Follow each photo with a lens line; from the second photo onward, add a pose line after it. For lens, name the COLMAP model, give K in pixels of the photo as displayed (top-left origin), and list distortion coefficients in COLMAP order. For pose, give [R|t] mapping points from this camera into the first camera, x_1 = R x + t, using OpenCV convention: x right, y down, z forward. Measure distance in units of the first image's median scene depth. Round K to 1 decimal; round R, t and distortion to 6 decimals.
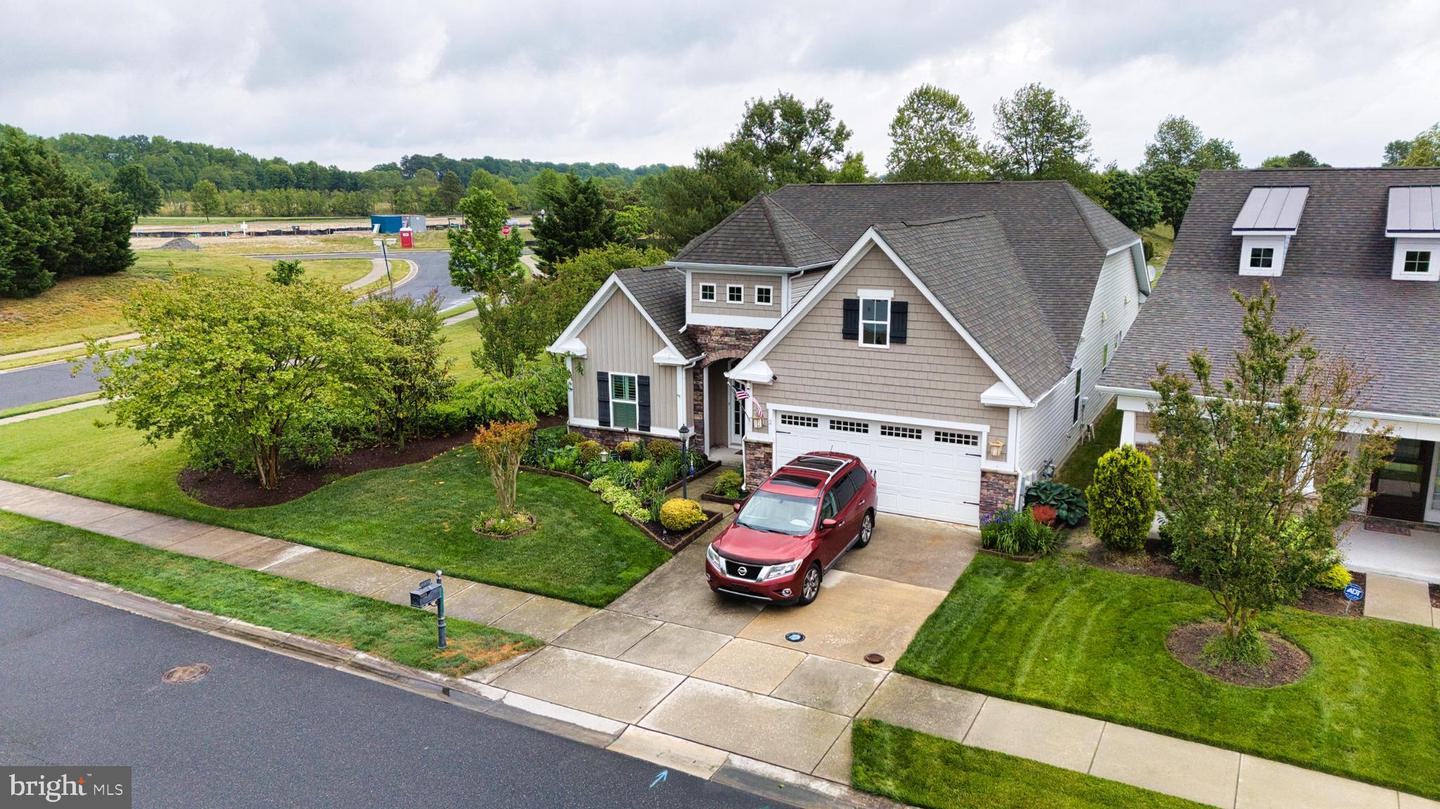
lens RADIAL K [[1011.1, 0, 735.2], [0, 1011.1, 409.4], [0, 0, 1]] dist [0.082485, -0.076728]
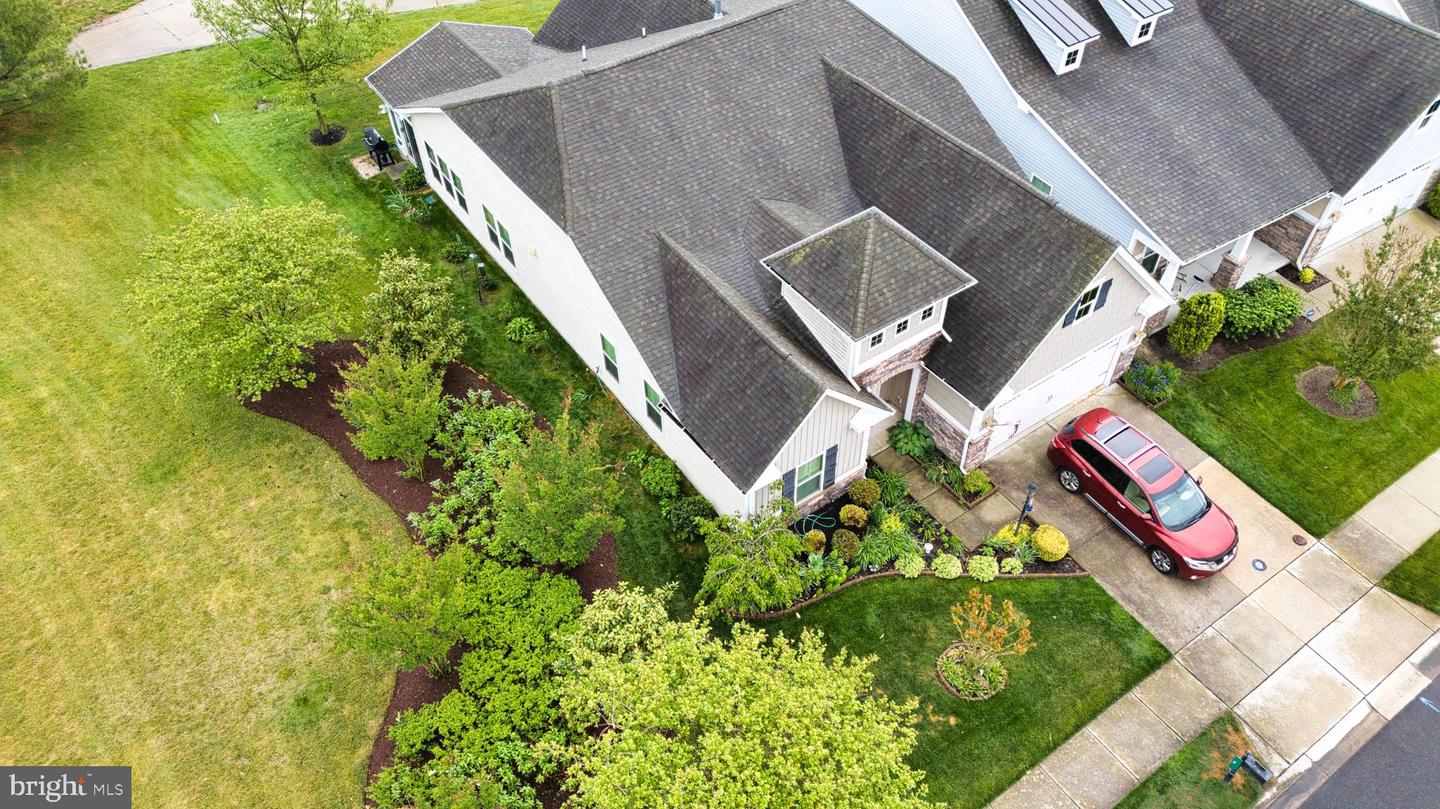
lens RADIAL K [[1011.1, 0, 735.2], [0, 1011.1, 409.4], [0, 0, 1]] dist [0.082485, -0.076728]
pose [[0.452171, -0.651601, 0.609062, -0.802872], [0.194392, 0.738438, 0.645694, -0.806374], [-0.870490, -0.173567, 0.460567, 0.794052]]
